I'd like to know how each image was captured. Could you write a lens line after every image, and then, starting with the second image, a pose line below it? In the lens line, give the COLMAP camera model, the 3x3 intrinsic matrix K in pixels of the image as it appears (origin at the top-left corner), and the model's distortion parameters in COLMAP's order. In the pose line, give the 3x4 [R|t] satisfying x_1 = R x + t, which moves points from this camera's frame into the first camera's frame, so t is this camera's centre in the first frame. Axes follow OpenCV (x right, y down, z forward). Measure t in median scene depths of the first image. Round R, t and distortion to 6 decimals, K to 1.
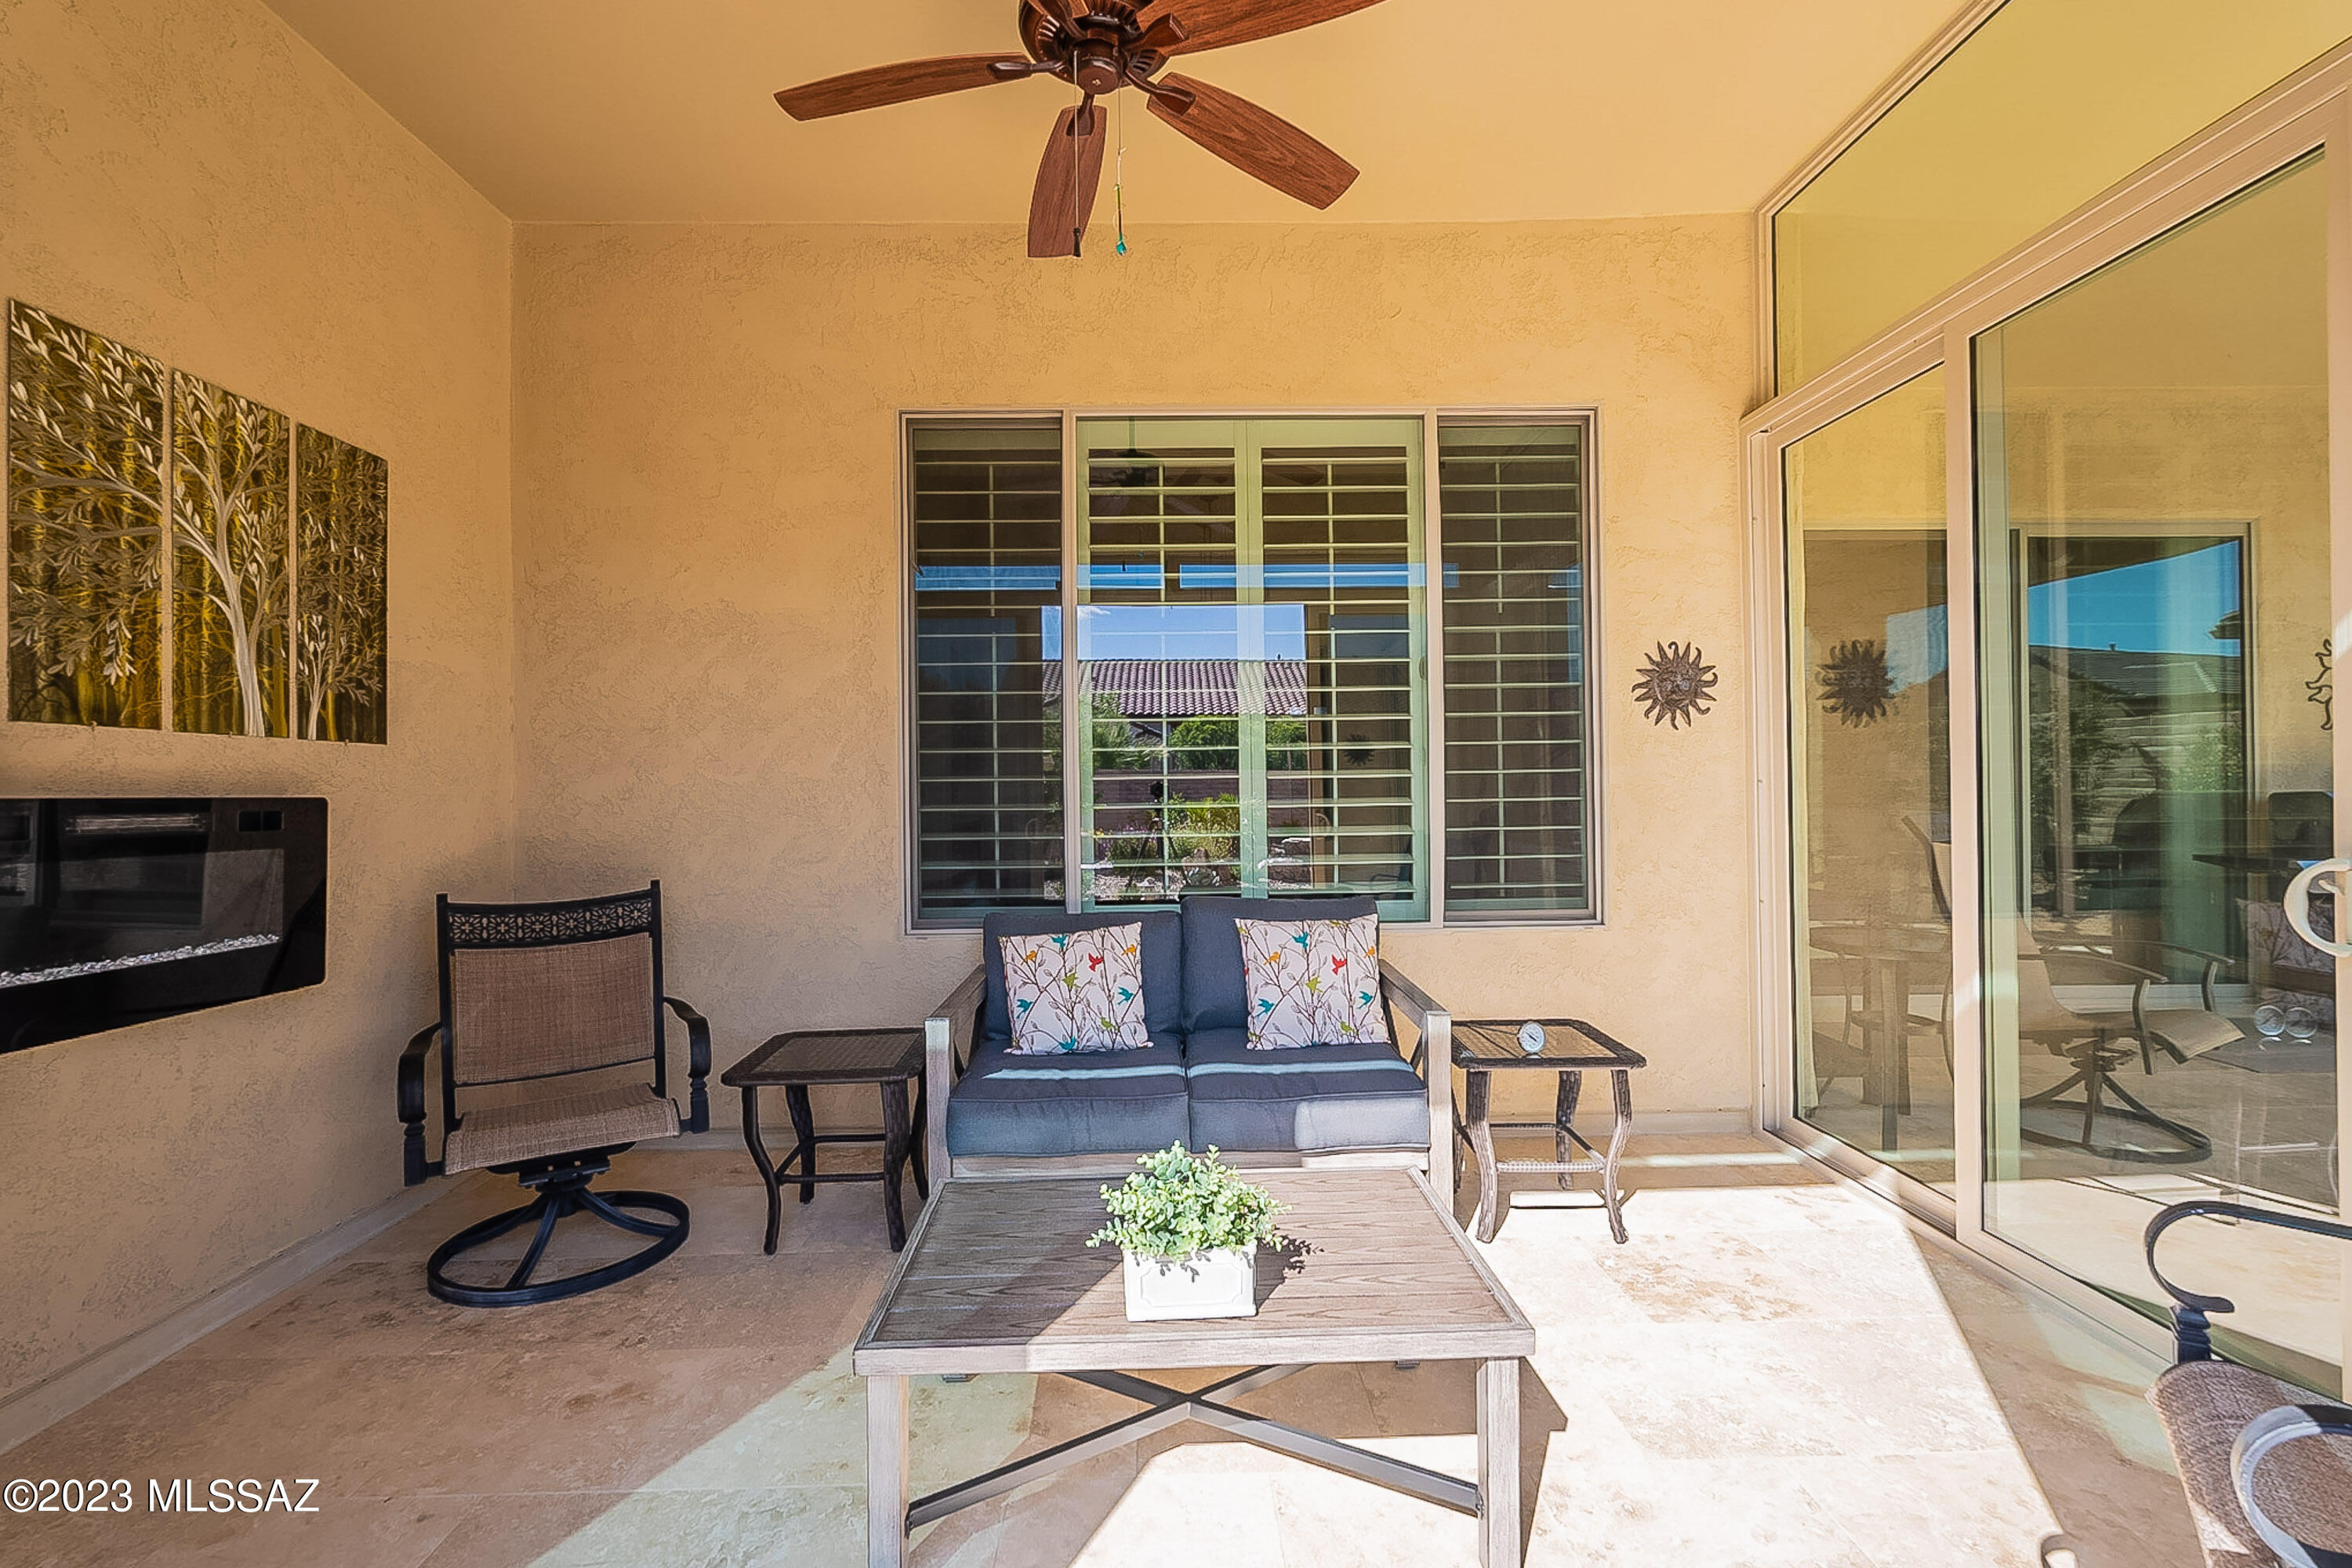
lens RADIAL K [[1036.6, 0, 1182.4], [0, 1036.6, 785.3], [0, 0, 1]] dist [-0.004175, 0.001054]
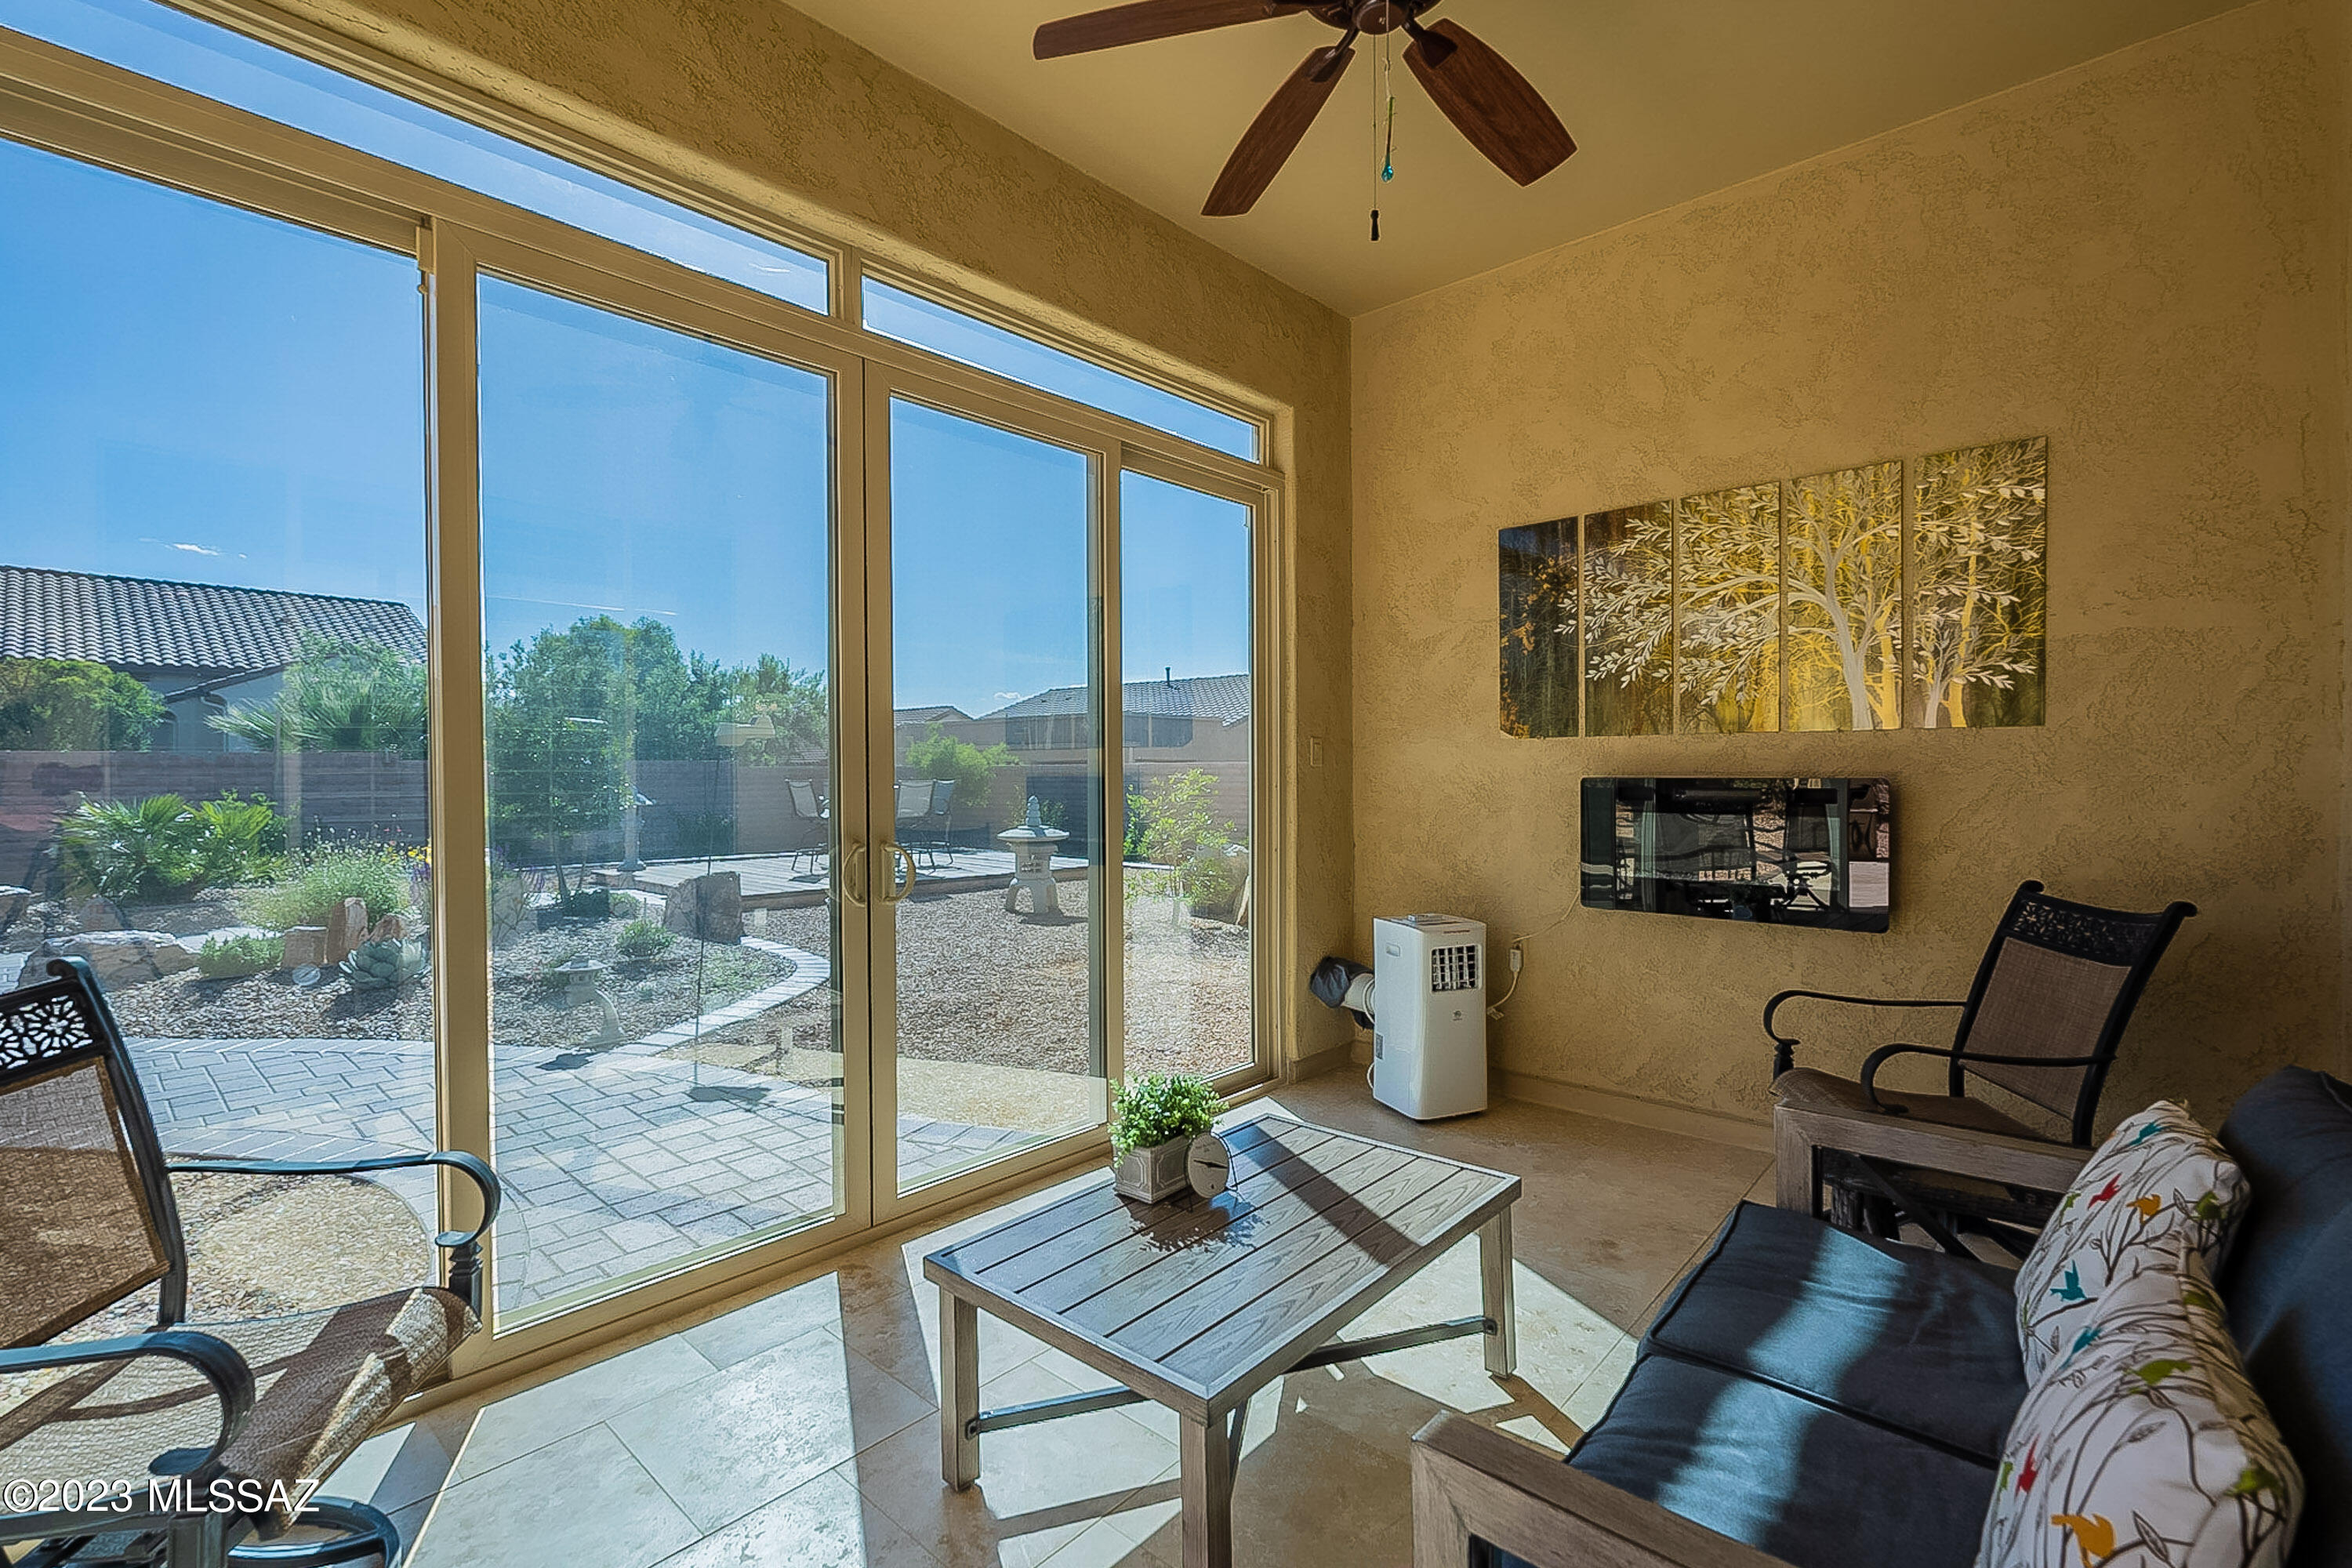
lens RADIAL K [[1036.6, 0, 1193.7], [0, 1036.6, 782.3], [0, 0, 1]] dist [-0.004175, 0.001054]
pose [[-0.682660, 0.016614, -0.730547, 0.537376], [0.011051, 0.999862, 0.012412, -0.005787], [0.730652, 0.000400, -0.682750, 1.127881]]
